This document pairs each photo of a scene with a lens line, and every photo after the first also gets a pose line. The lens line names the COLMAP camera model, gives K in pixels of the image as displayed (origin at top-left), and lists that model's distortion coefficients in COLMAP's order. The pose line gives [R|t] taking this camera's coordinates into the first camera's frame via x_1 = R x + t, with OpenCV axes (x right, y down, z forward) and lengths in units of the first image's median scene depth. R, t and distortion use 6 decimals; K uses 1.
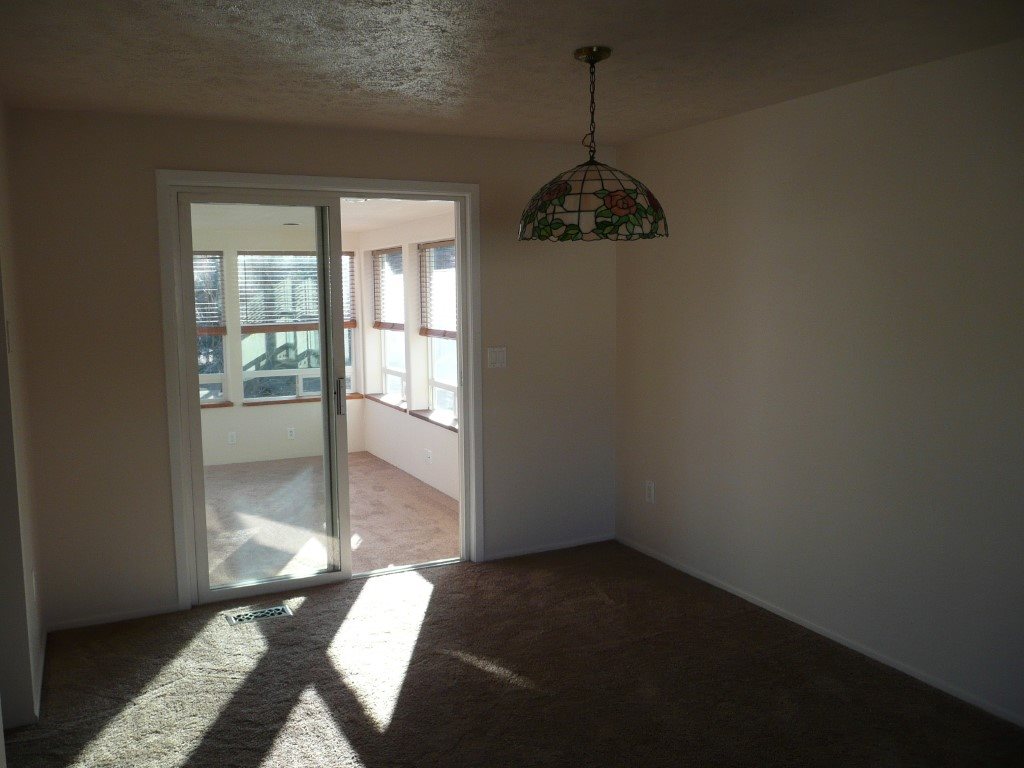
lens RADIAL K [[848.7, 0, 511.7], [0, 848.7, 367.3], [0, 0, 1]] dist [-0.006039, -0.004956]
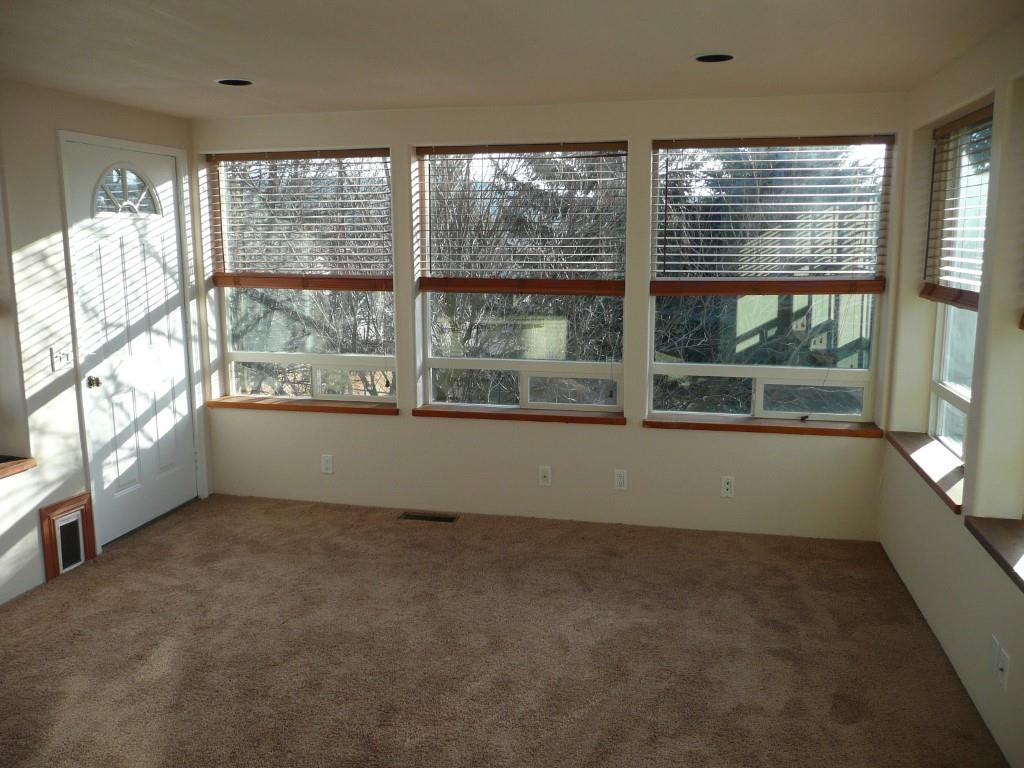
lens RADIAL K [[848.7, 0, 511.7], [0, 848.7, 367.3], [0, 0, 1]] dist [-0.006039, -0.004956]
pose [[0.771440, 0.106123, -0.627391, -0.037847], [-0.064725, 0.993967, 0.088543, -0.034048], [0.633002, -0.027698, 0.773654, 0.491986]]
